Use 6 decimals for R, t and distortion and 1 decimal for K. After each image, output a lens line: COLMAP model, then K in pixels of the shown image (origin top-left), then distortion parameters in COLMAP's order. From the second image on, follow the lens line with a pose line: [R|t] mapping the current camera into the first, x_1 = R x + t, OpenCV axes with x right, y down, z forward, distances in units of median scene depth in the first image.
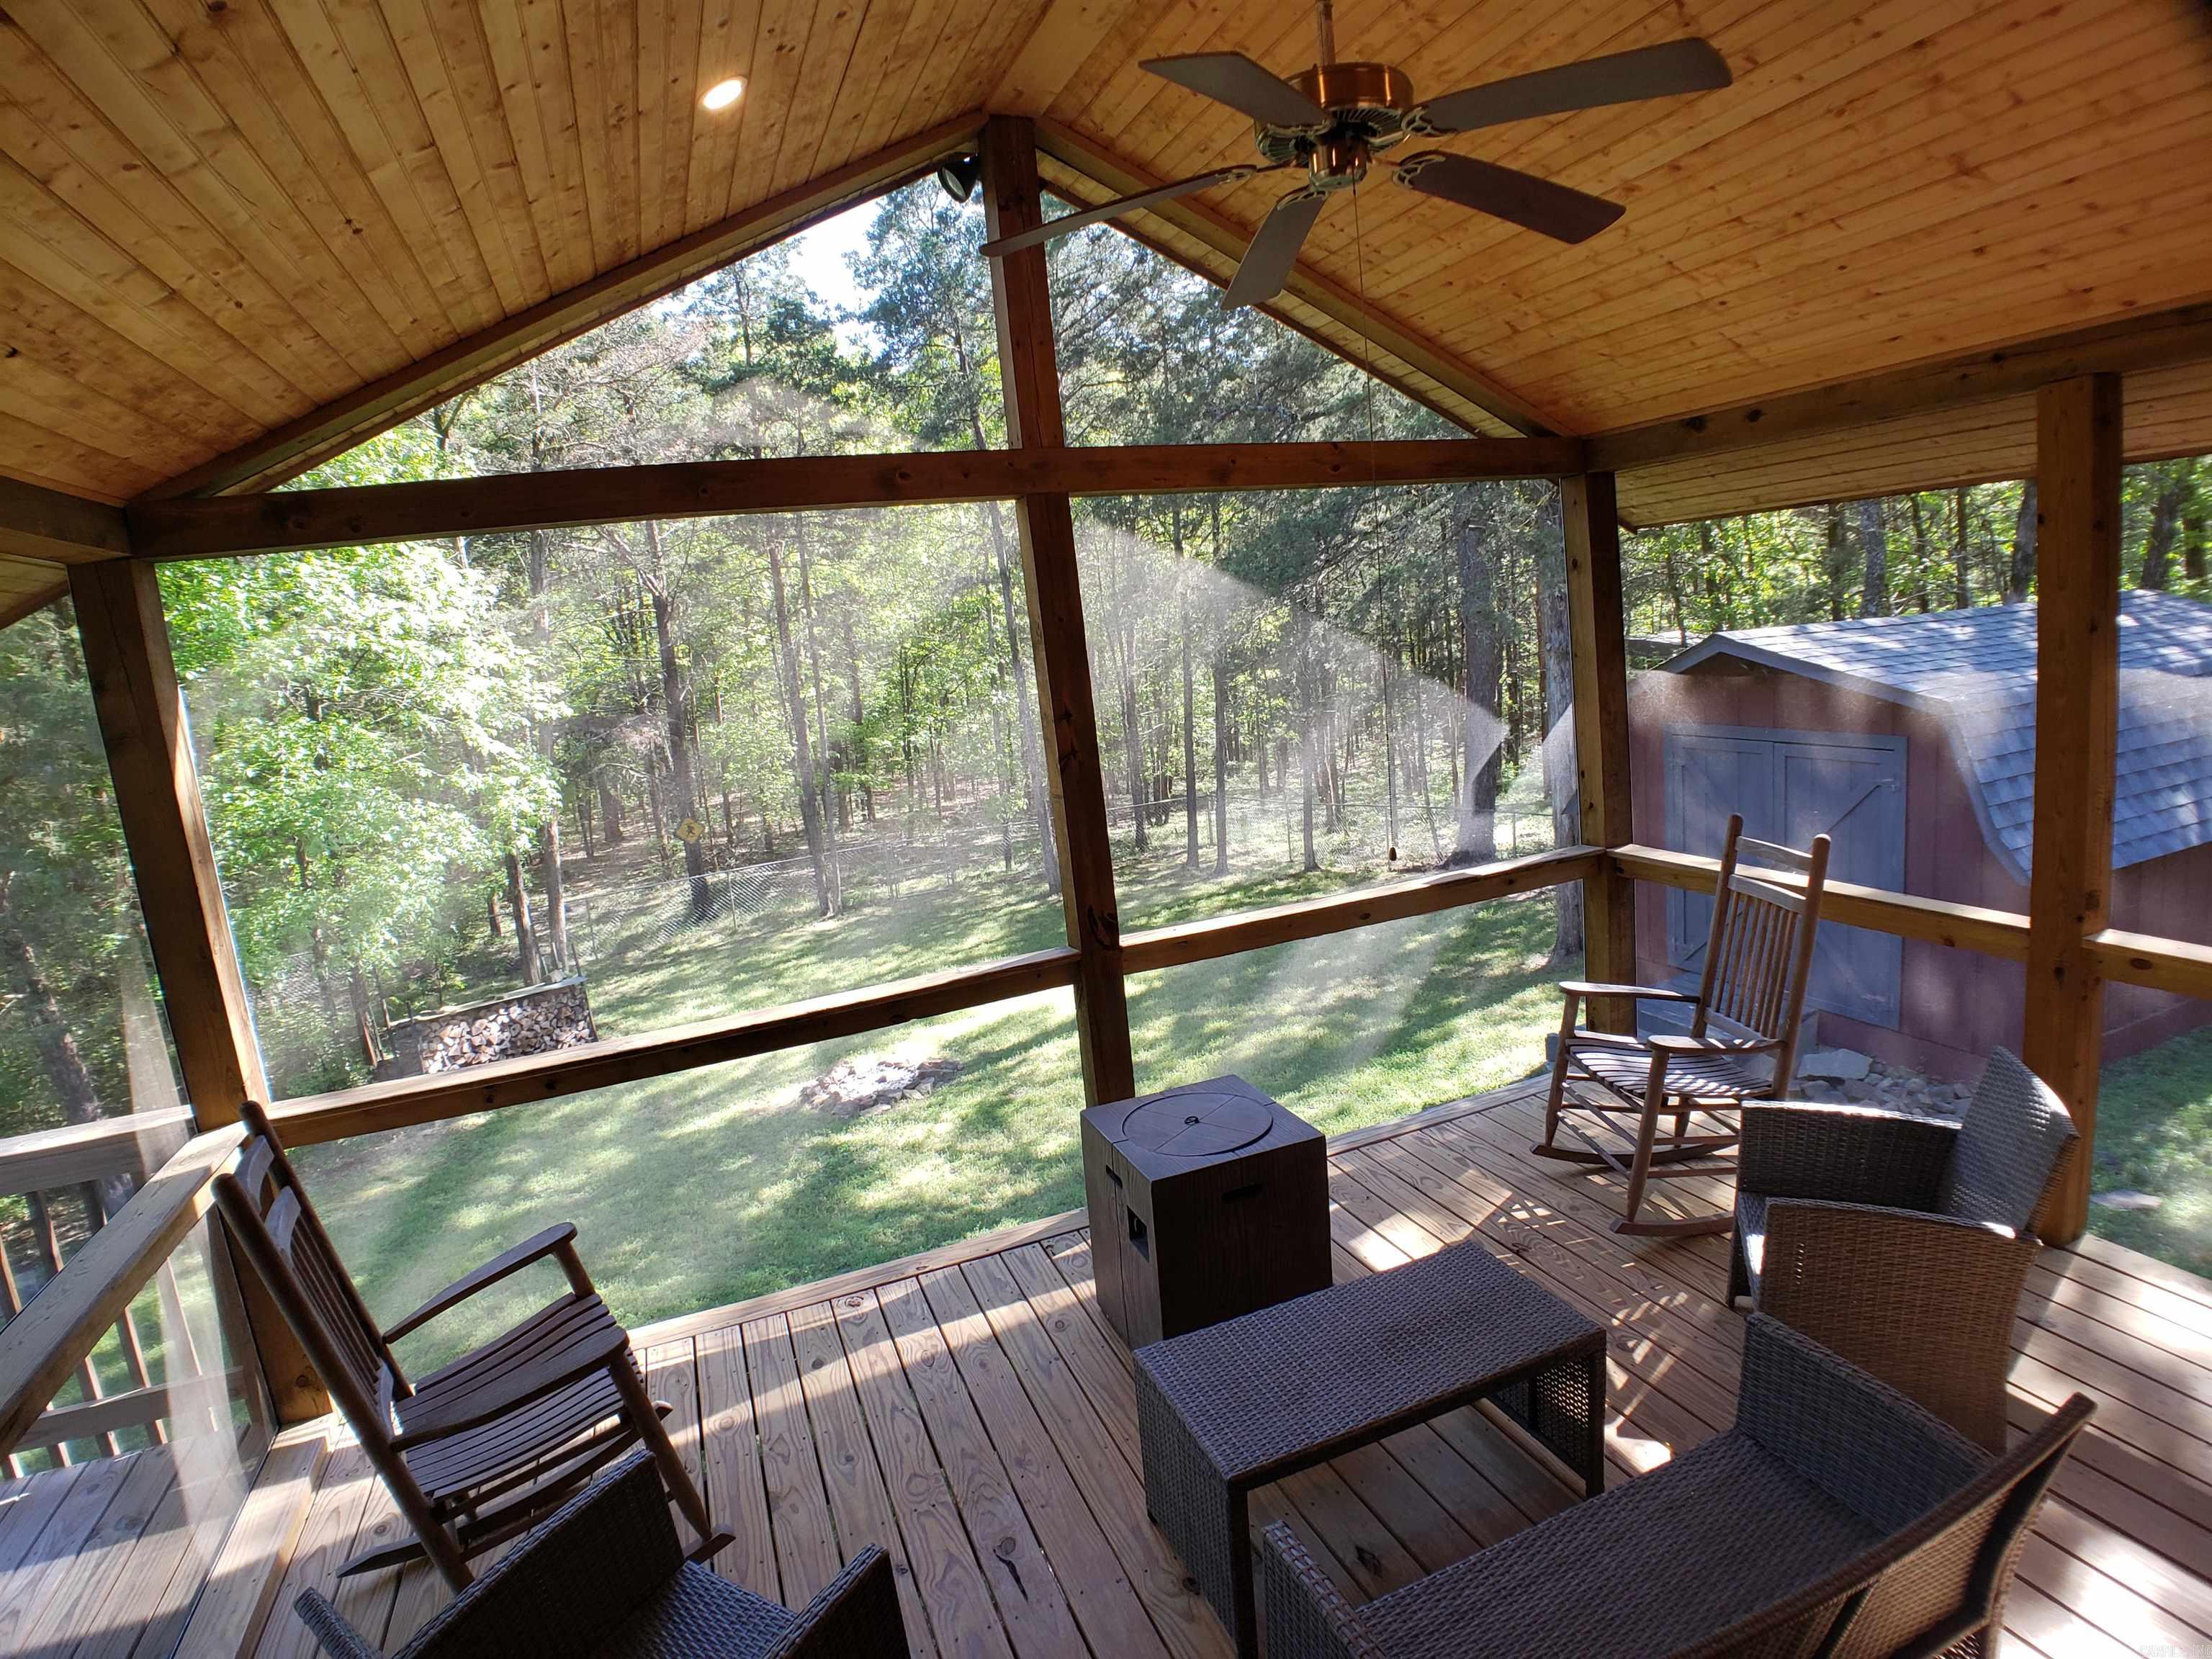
lens RADIAL K [[1187.1, 0, 1099.3], [0, 1187.1, 836.6], [0, 0, 1]] dist [-0.078691, 0.014879]
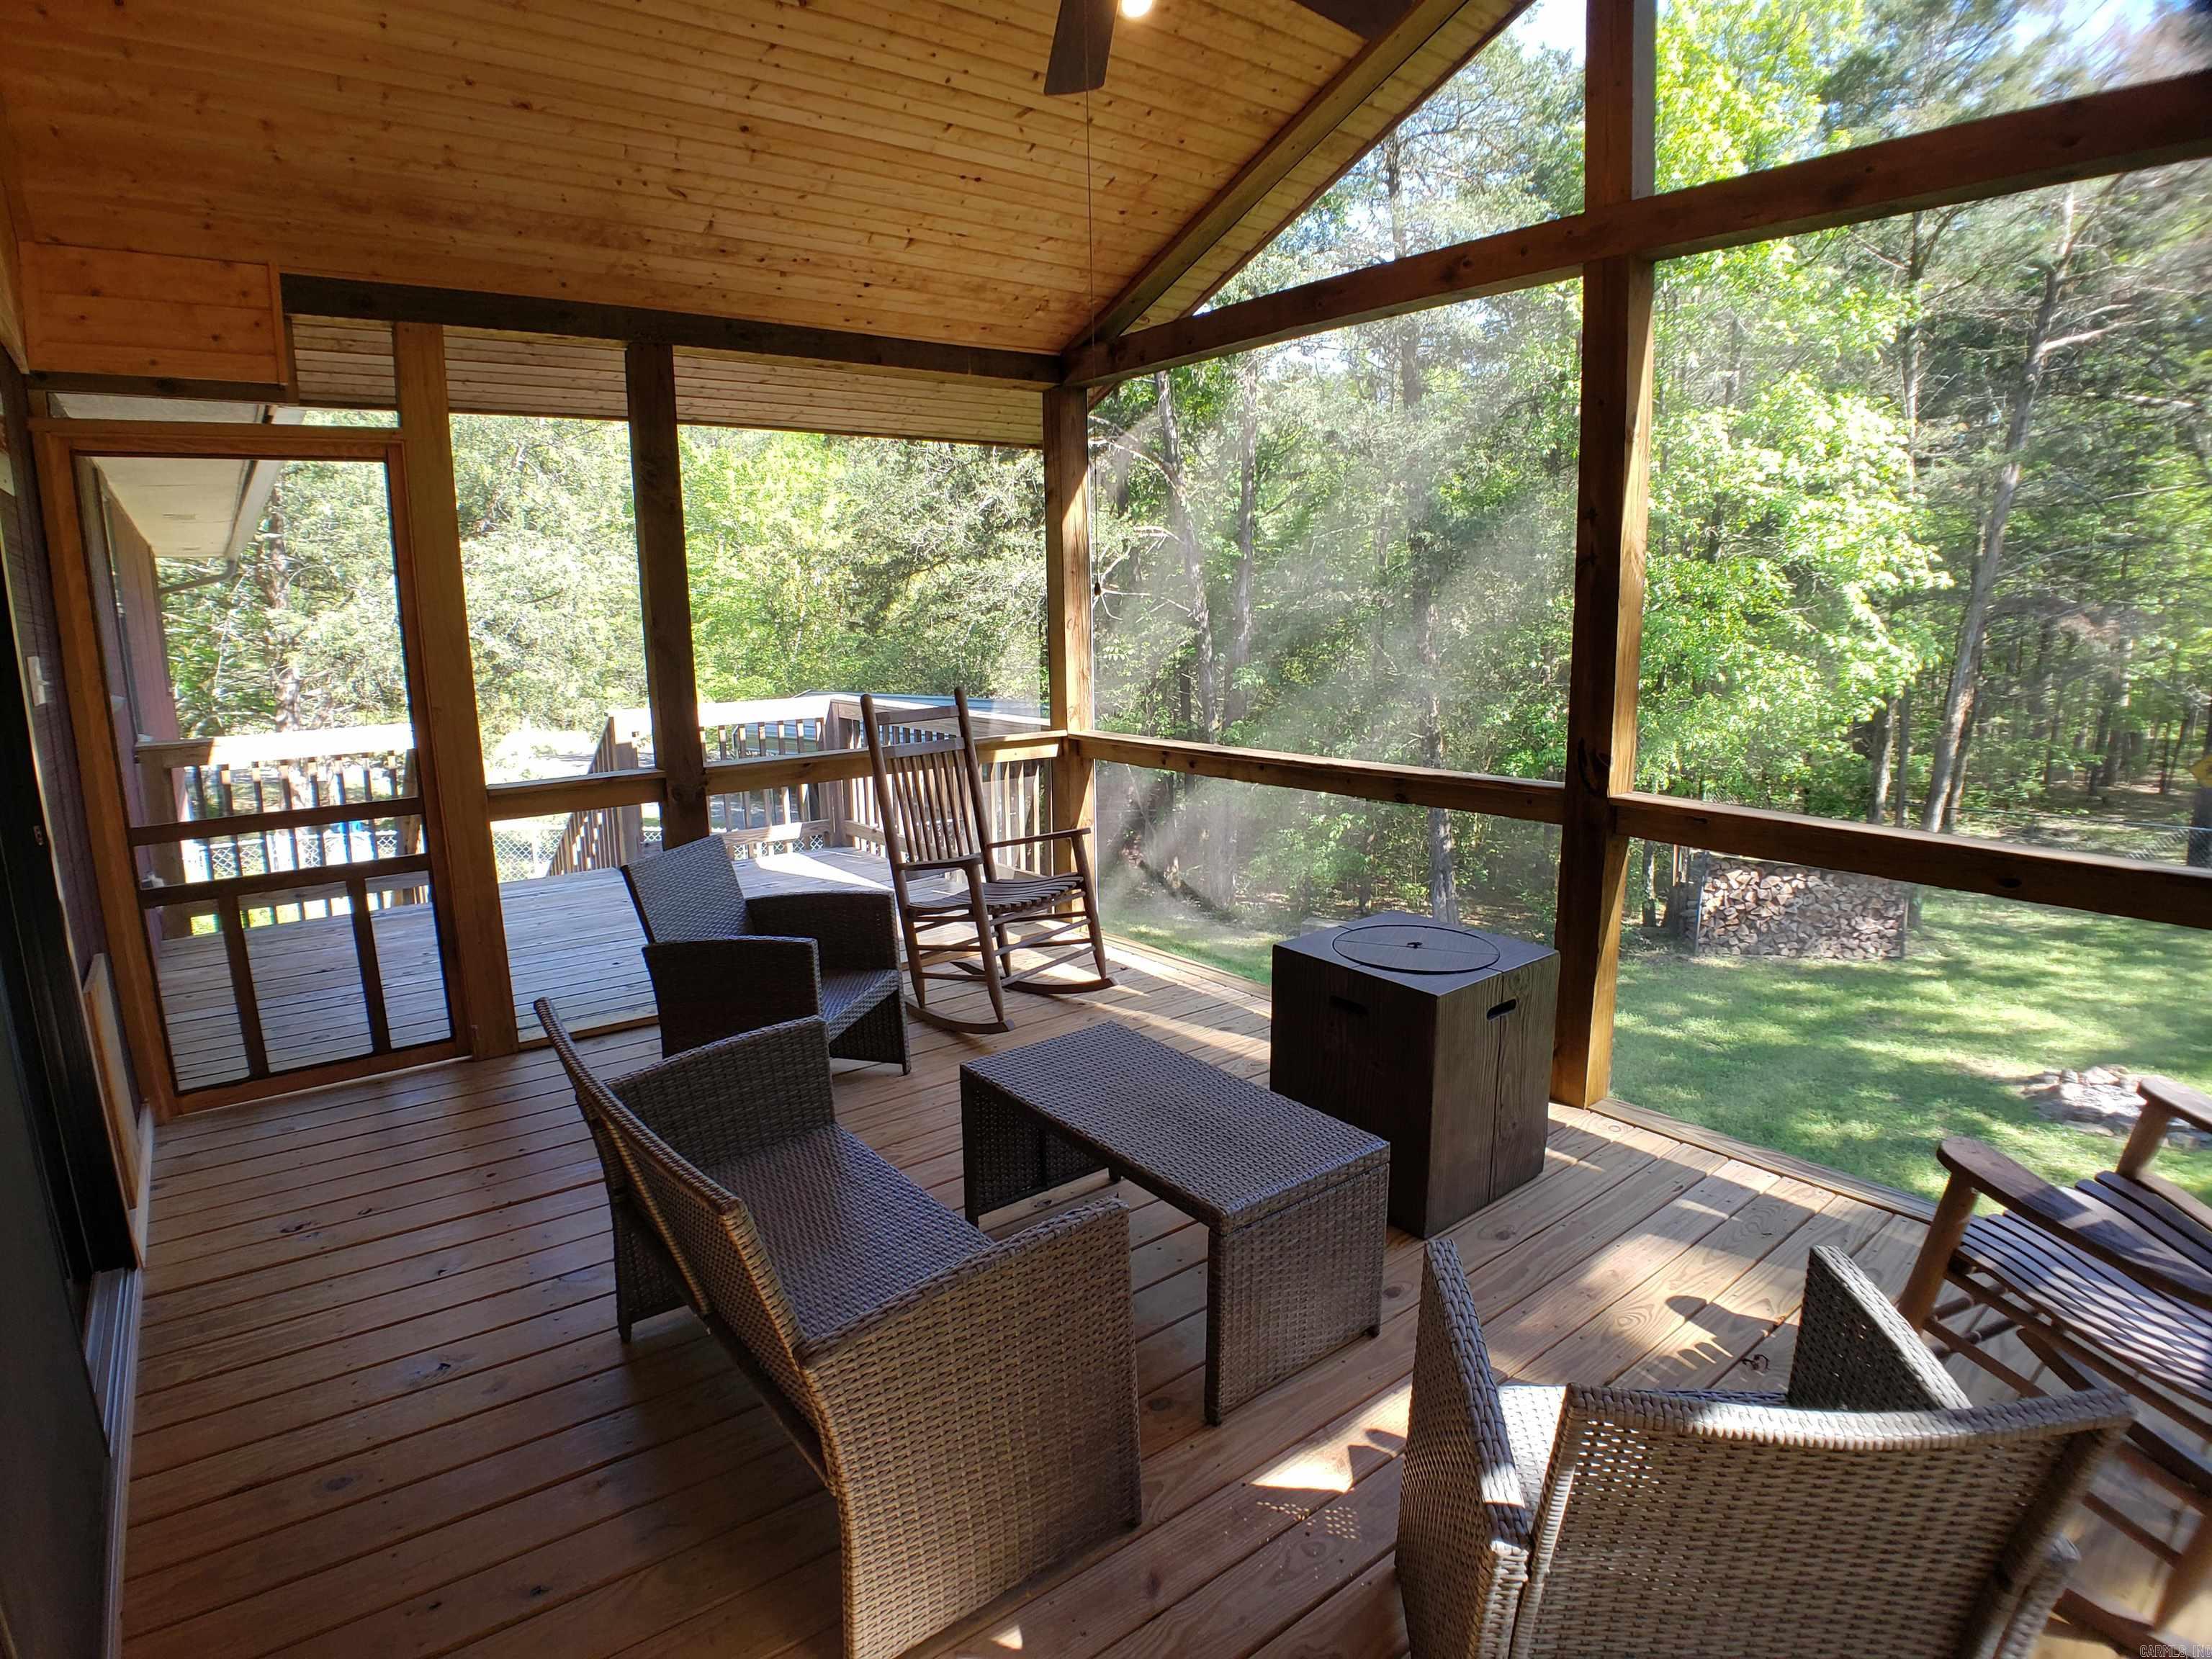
lens RADIAL K [[1187.1, 0, 1099.3], [0, 1187.1, 836.6], [0, 0, 1]] dist [-0.078691, 0.014879]
pose [[0.290154, 0.279649, -0.915209, 0.245822], [-0.182382, 0.954982, 0.233980, -0.004237], [0.939440, 0.099027, 0.328094, 0.133980]]
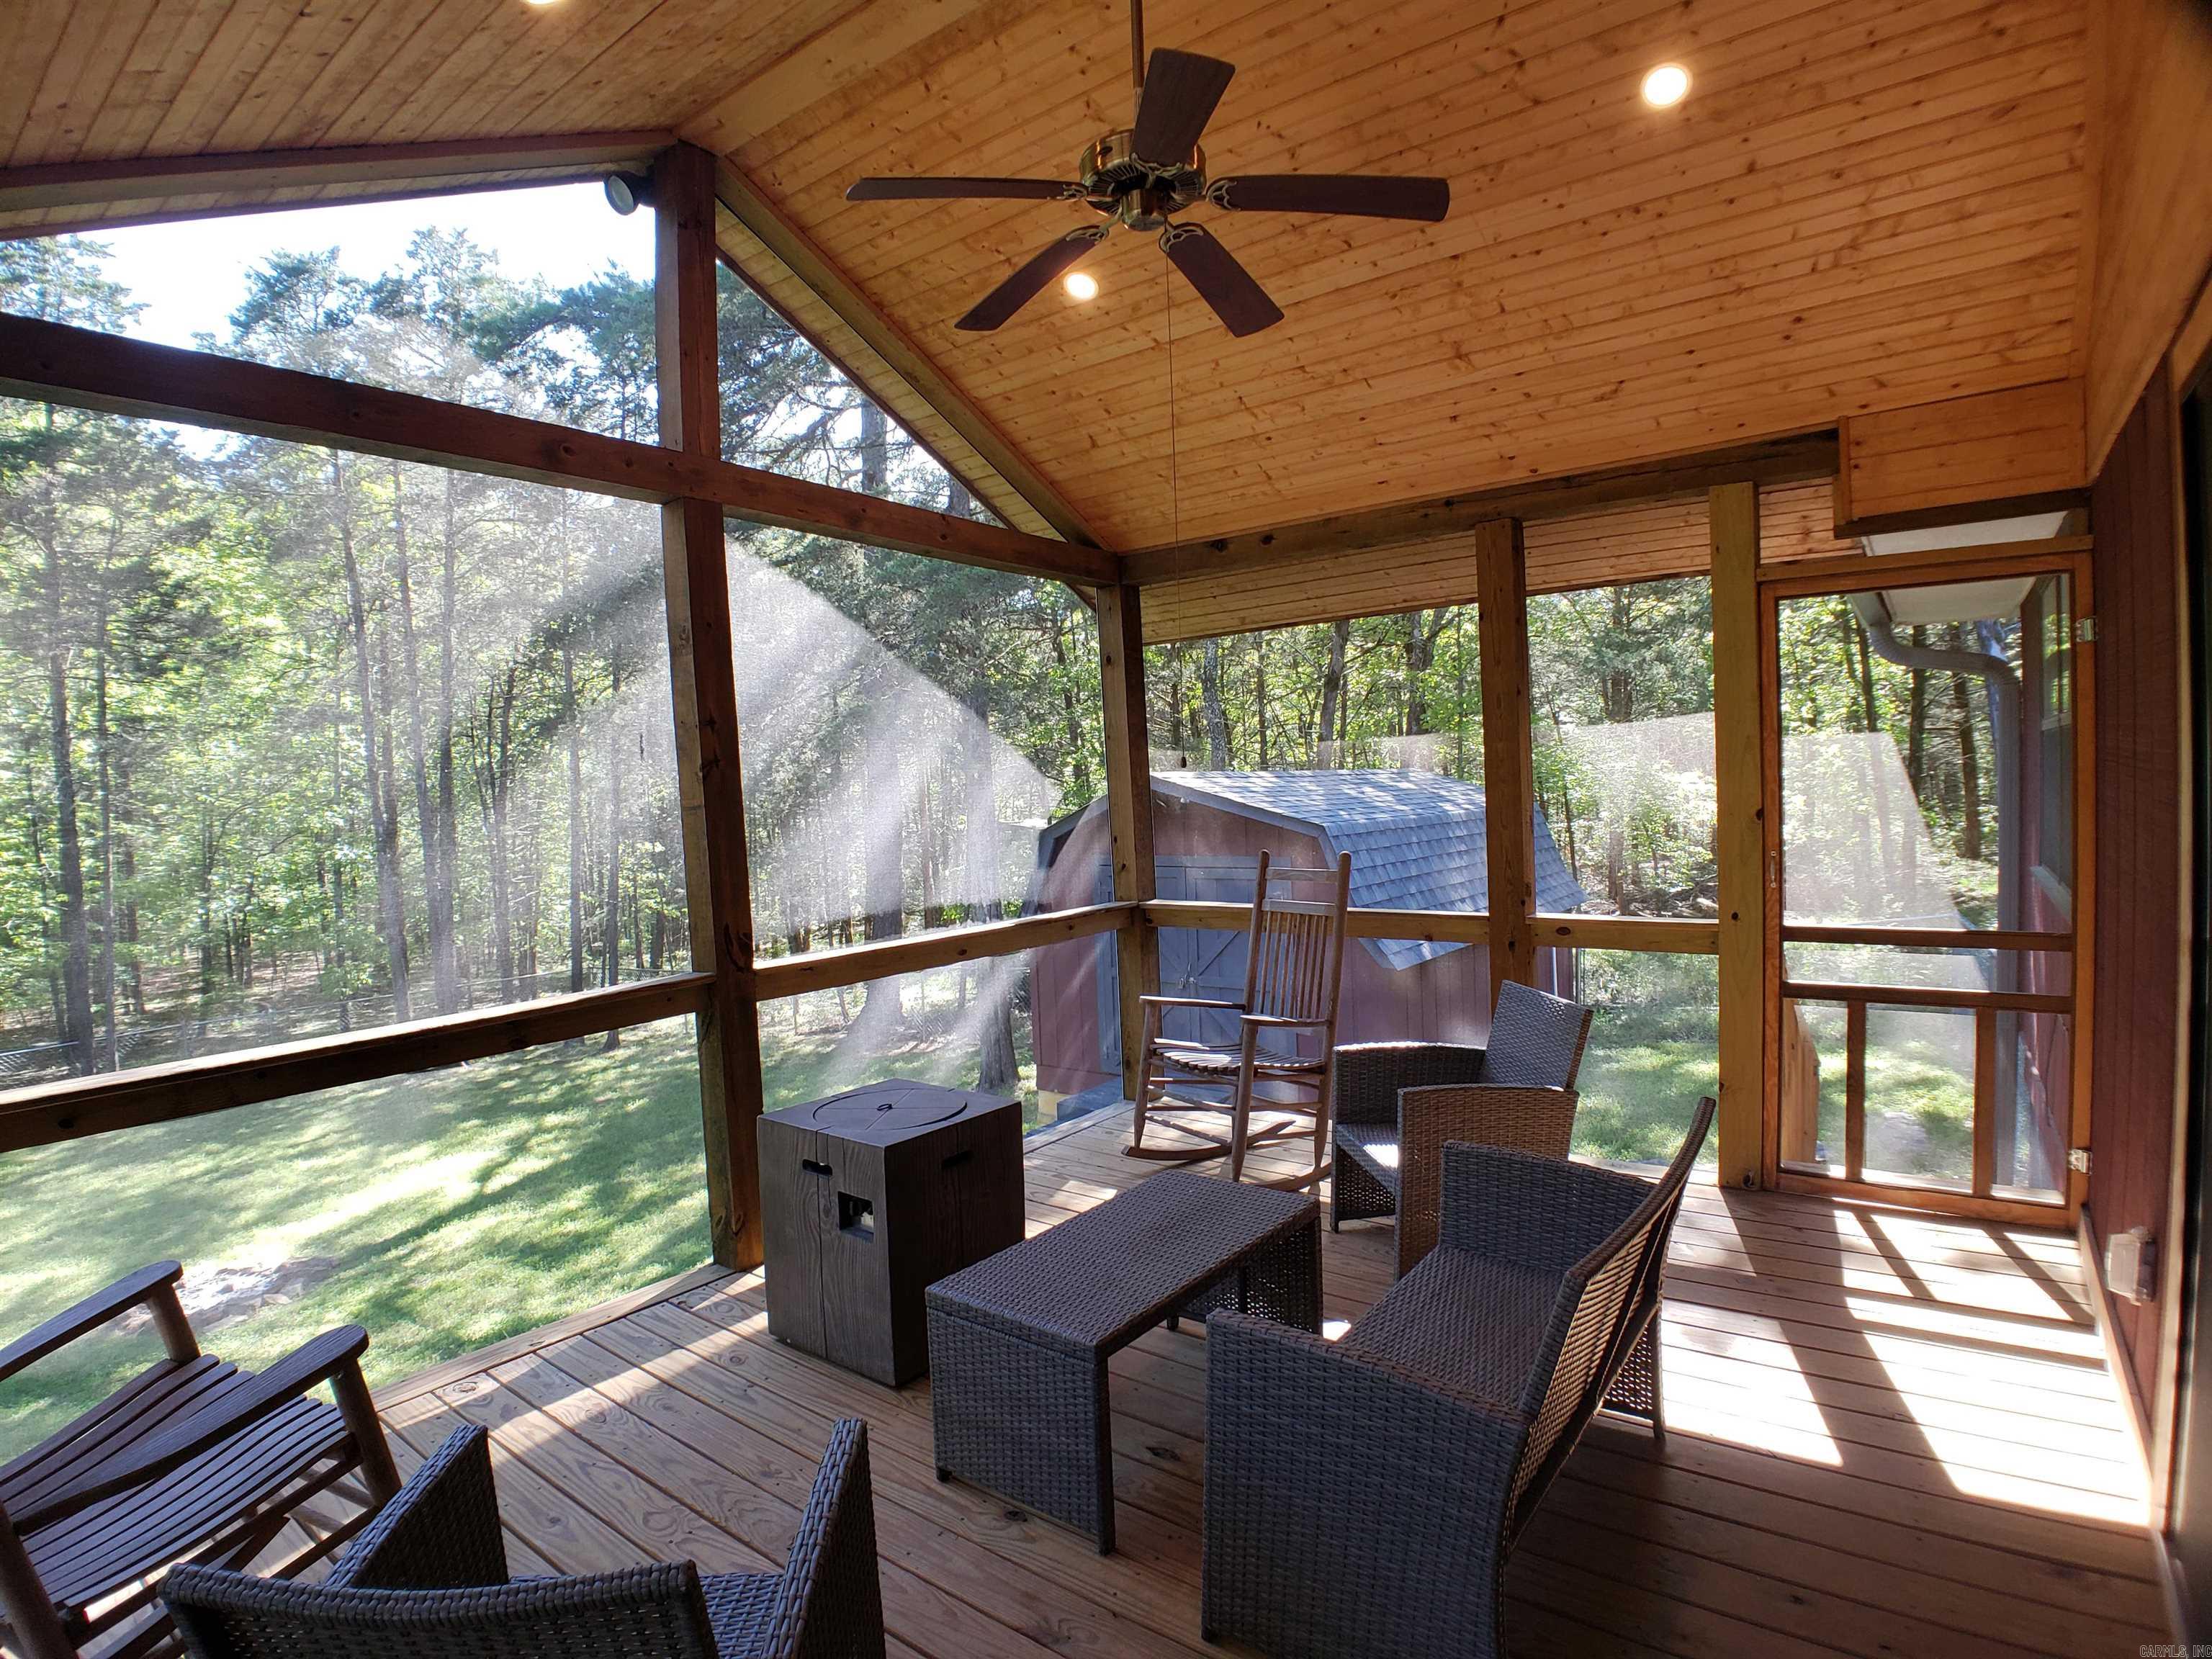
lens RADIAL K [[1187.1, 0, 1099.3], [0, 1187.1, 836.6], [0, 0, 1]] dist [-0.078691, 0.014879]
pose [[0.862484, 0.039301, 0.504555, -0.084415], [0.043423, 0.987557, -0.151151, 0.052845], [-0.504217, 0.152274, 0.850046, 0.008995]]
